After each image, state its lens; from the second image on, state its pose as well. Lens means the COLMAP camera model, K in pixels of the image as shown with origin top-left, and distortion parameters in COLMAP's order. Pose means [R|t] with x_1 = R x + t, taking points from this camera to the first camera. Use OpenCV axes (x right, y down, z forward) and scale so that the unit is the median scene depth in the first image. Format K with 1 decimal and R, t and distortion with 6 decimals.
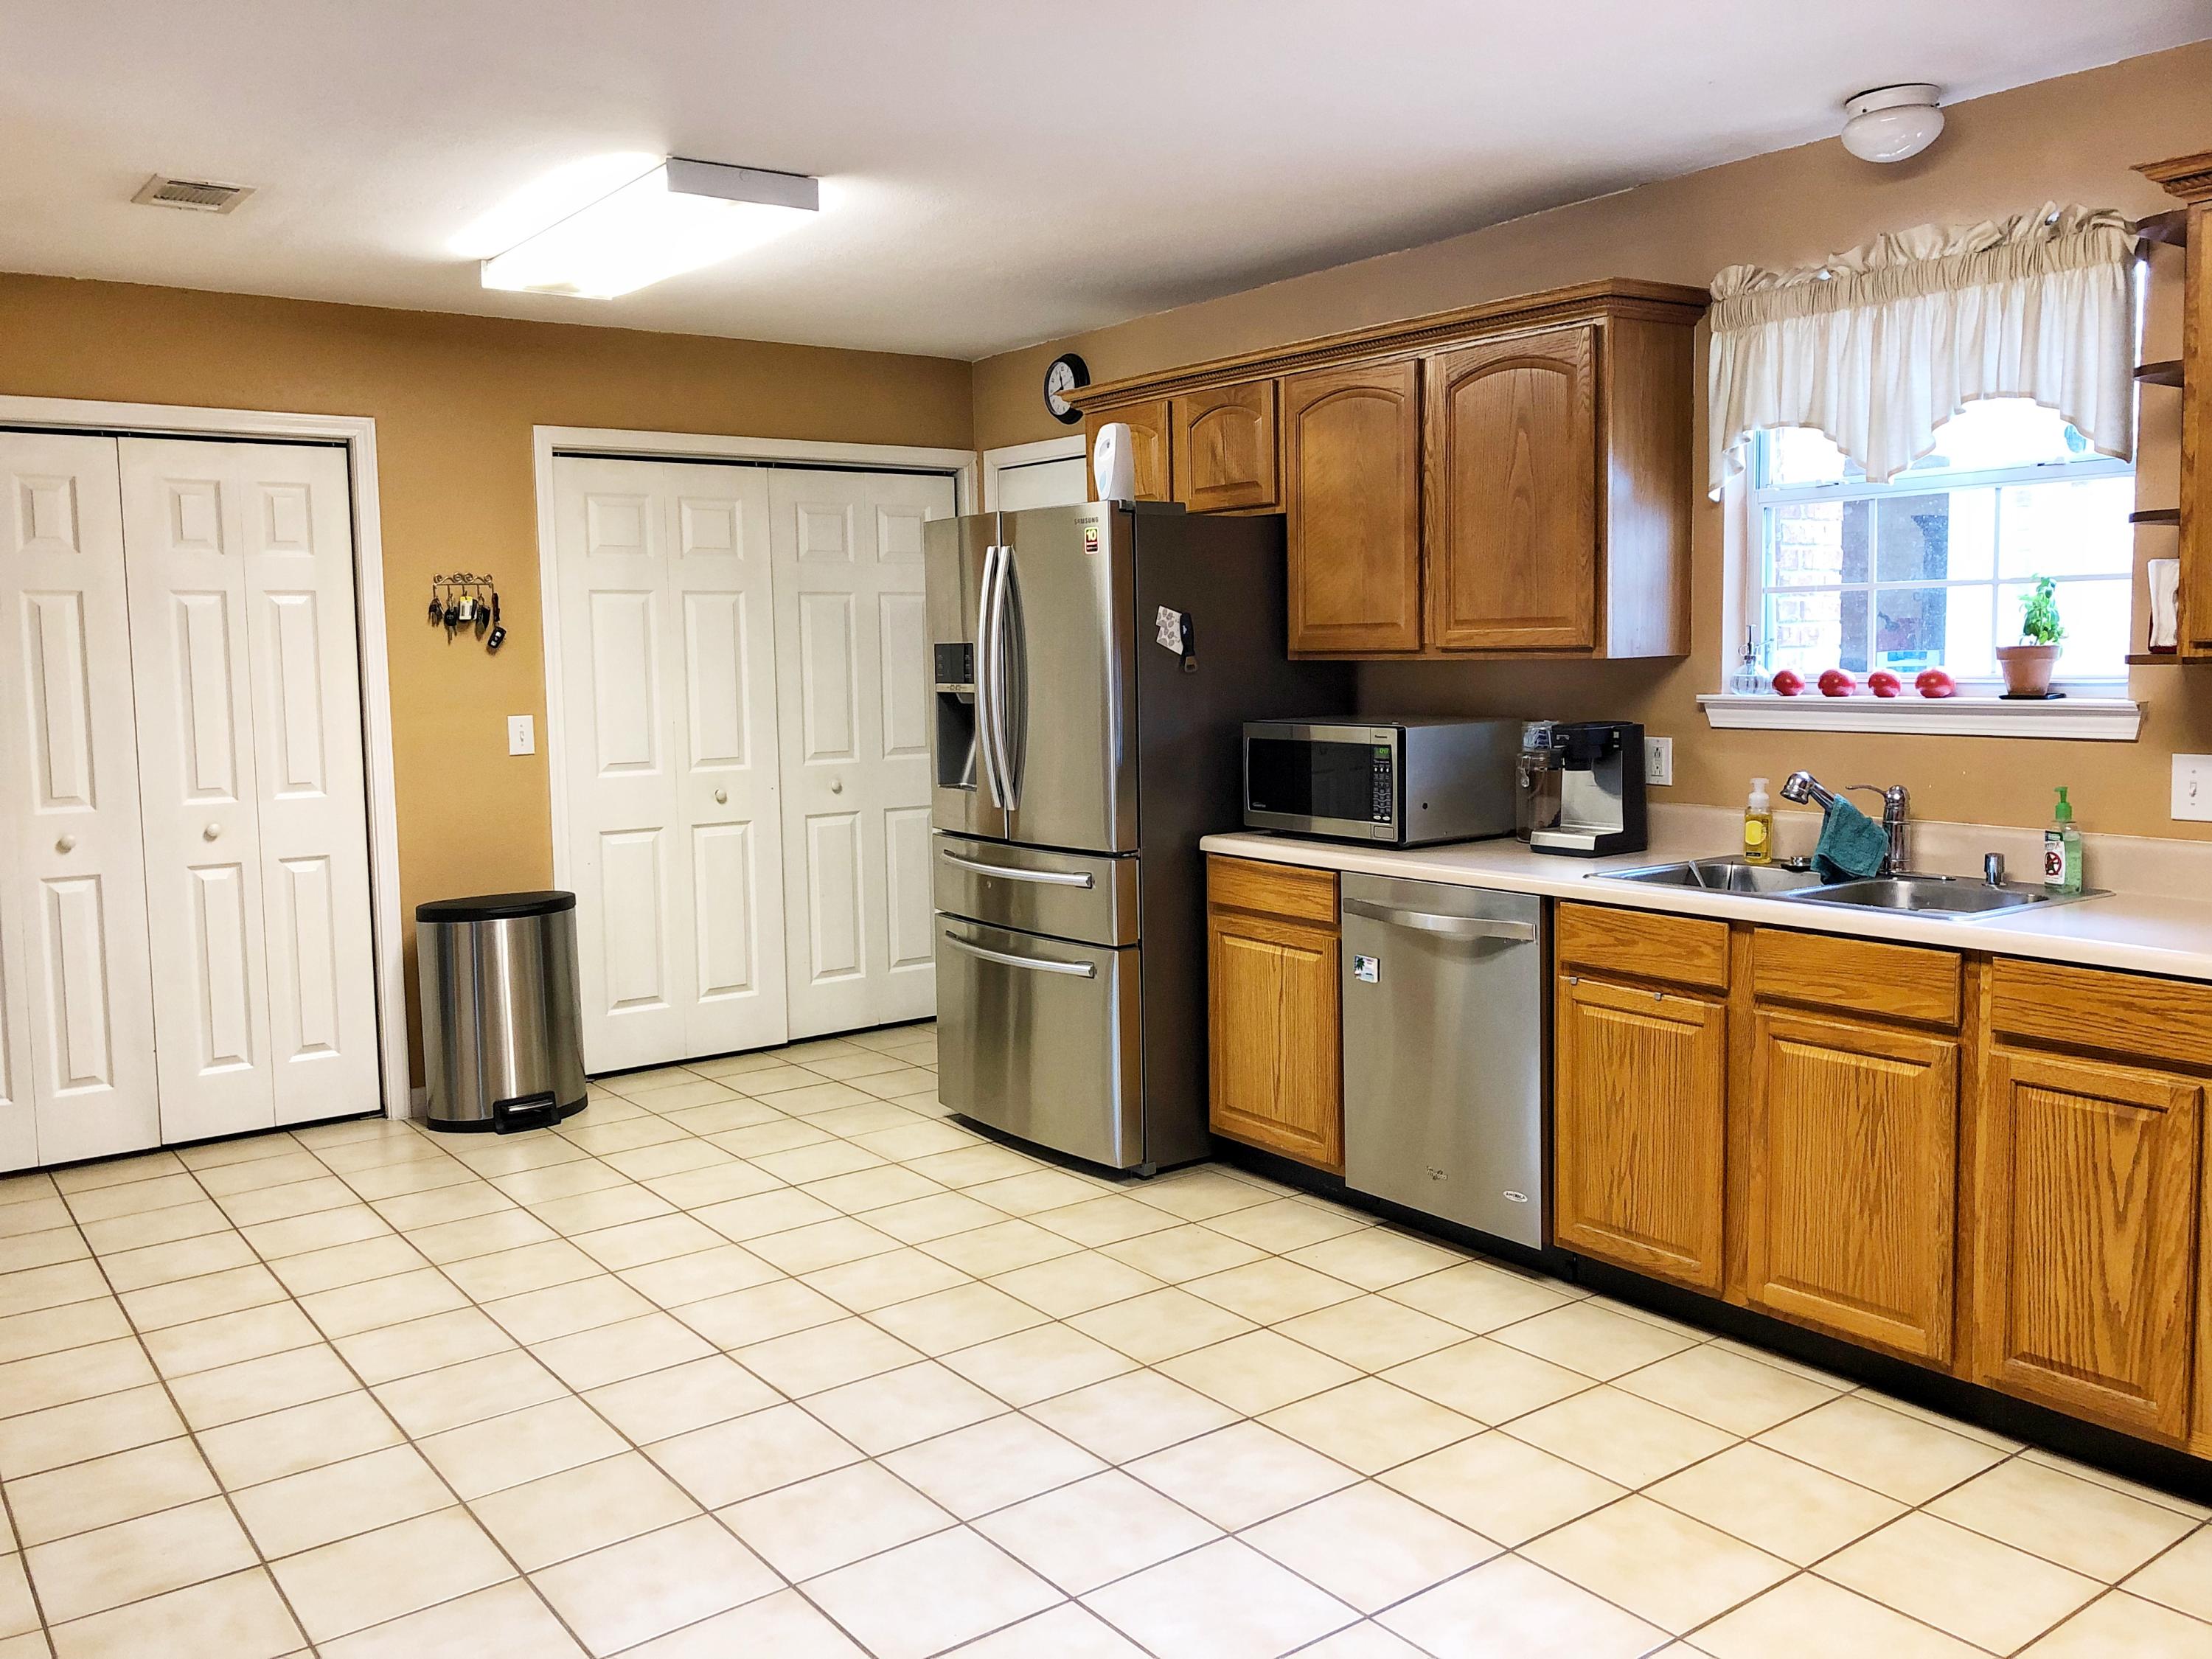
lens RADIAL K [[1825.8, 0, 1088.1], [0, 1825.8, 808.4], [0, 0, 1]] dist [0.044016, -0.032618]
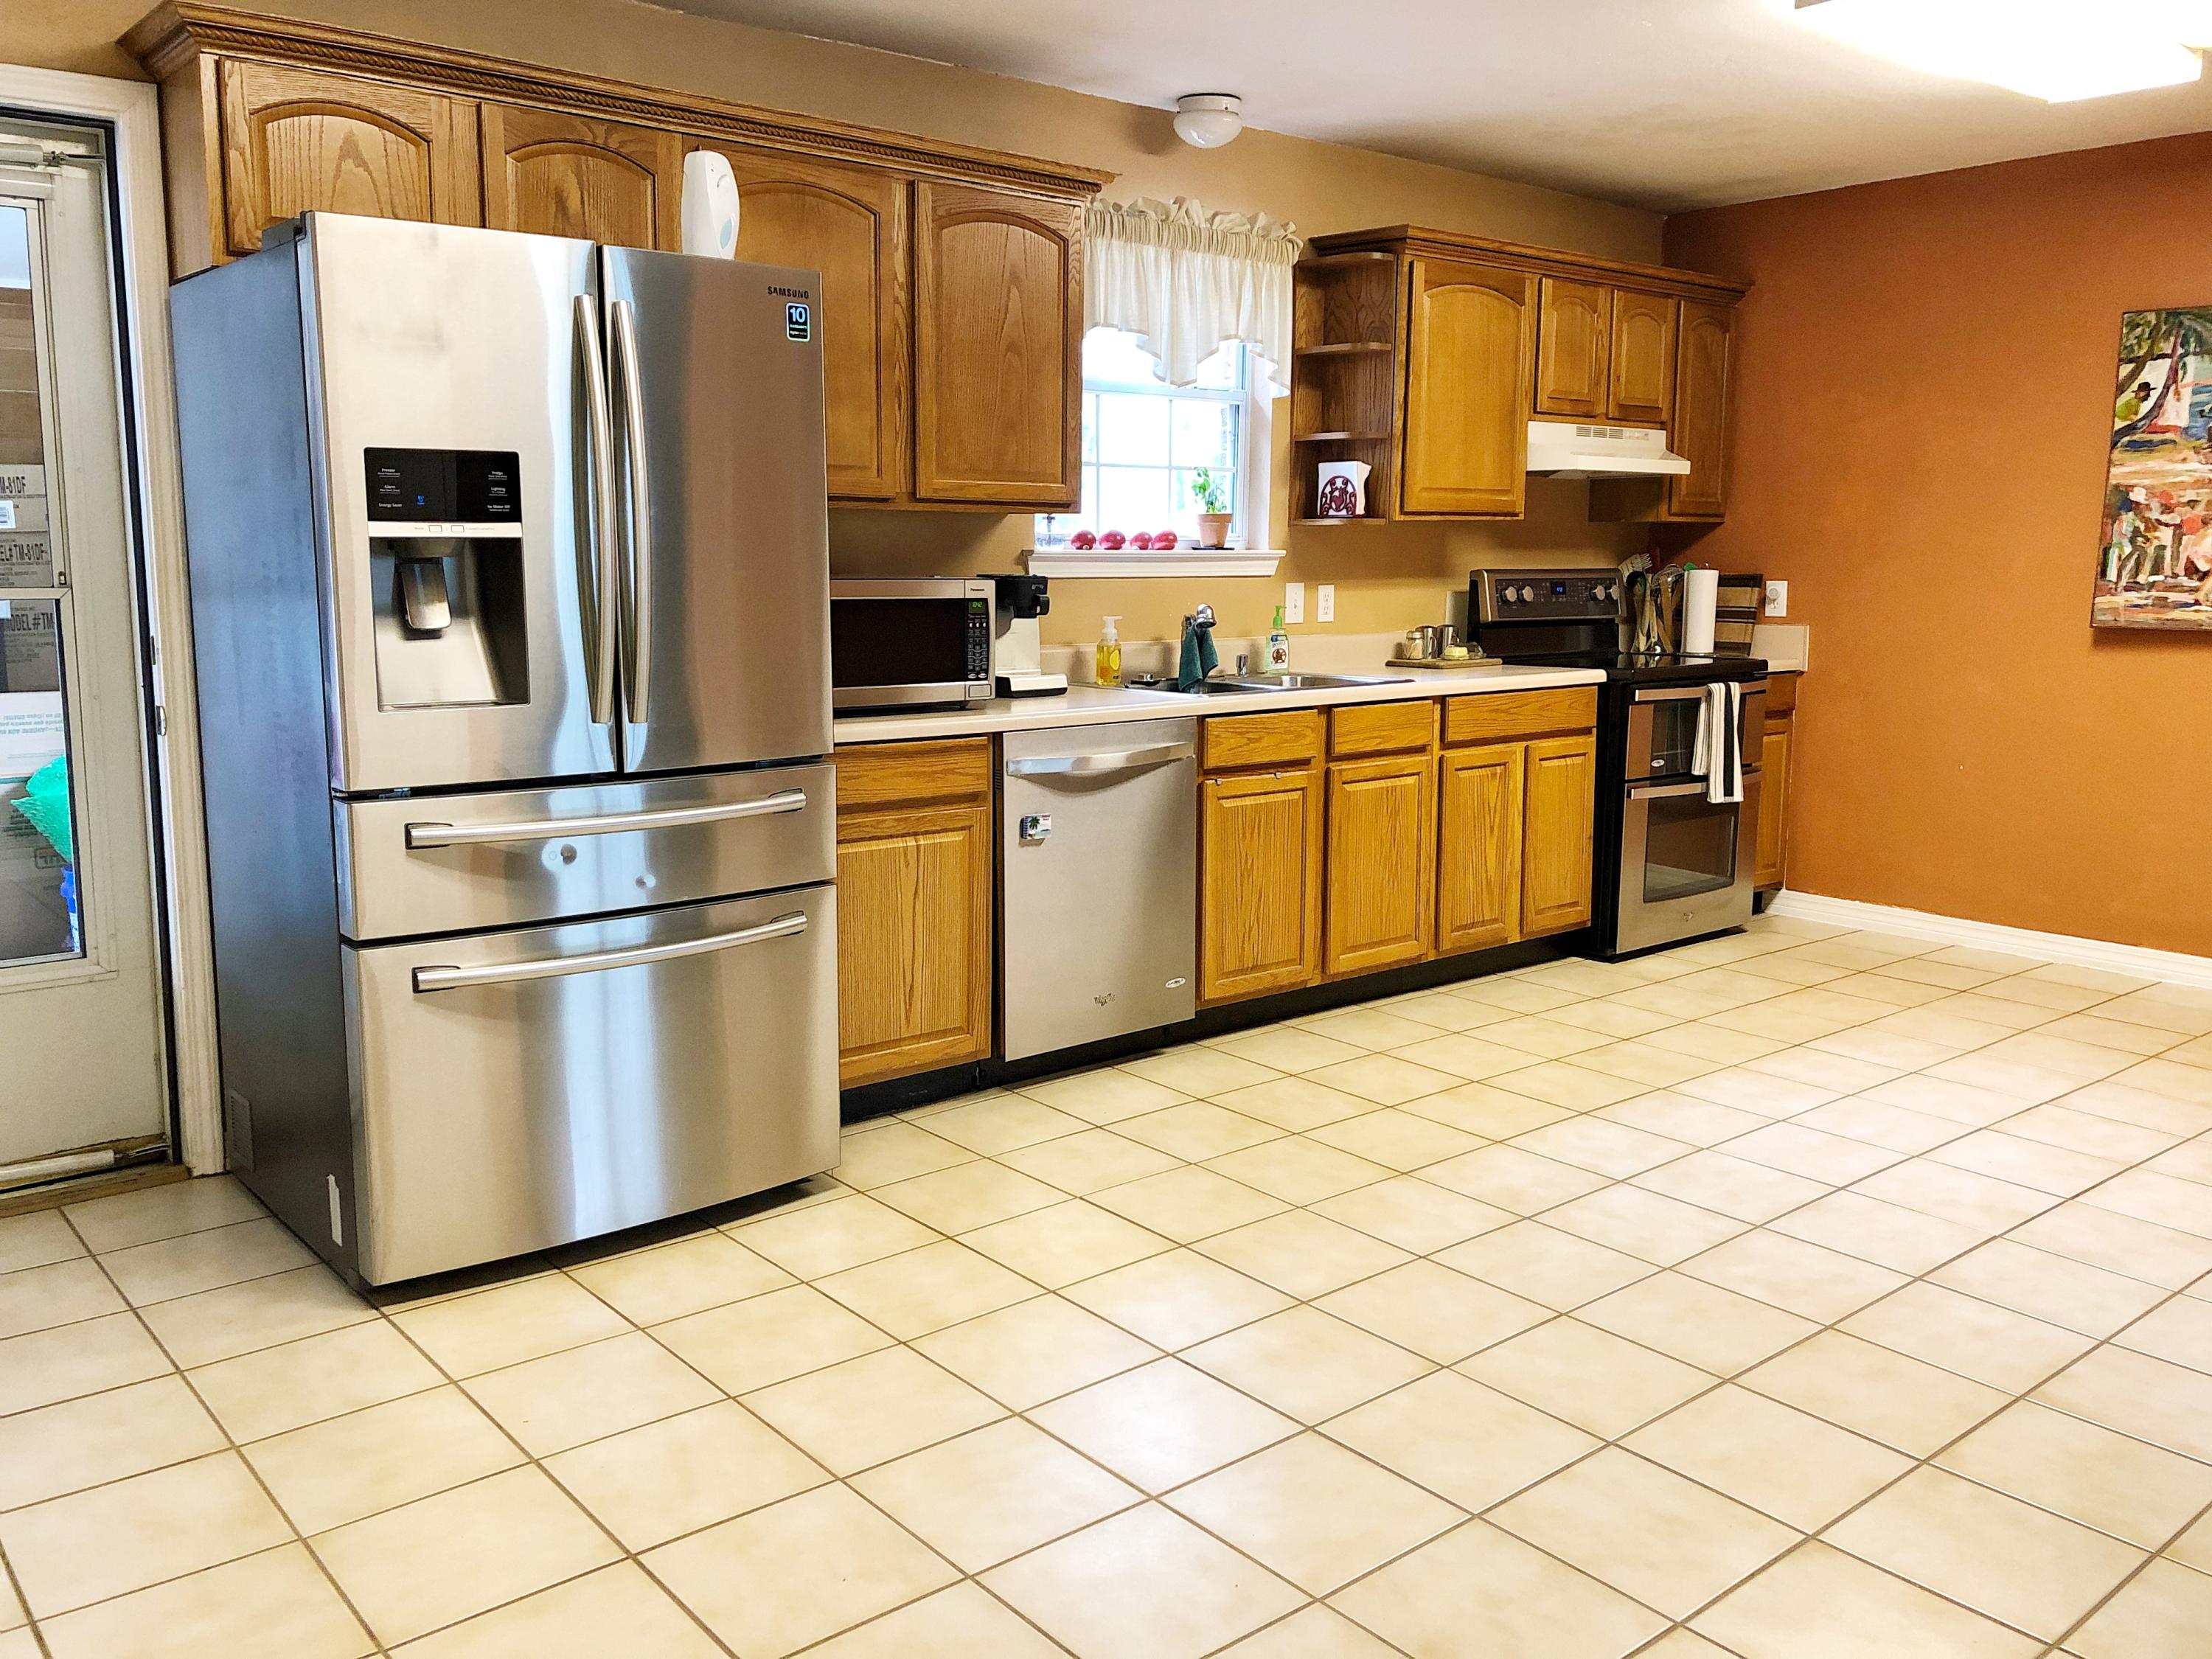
lens RADIAL K [[1825.8, 0, 1091.8], [0, 1825.8, 833.5], [0, 0, 1]] dist [0.044016, -0.032618]
pose [[-0.082714, -0.136273, 0.987212, -0.901803], [0.088314, 0.985707, 0.143465, -0.051191], [-0.992653, 0.099051, -0.069497, 1.151539]]
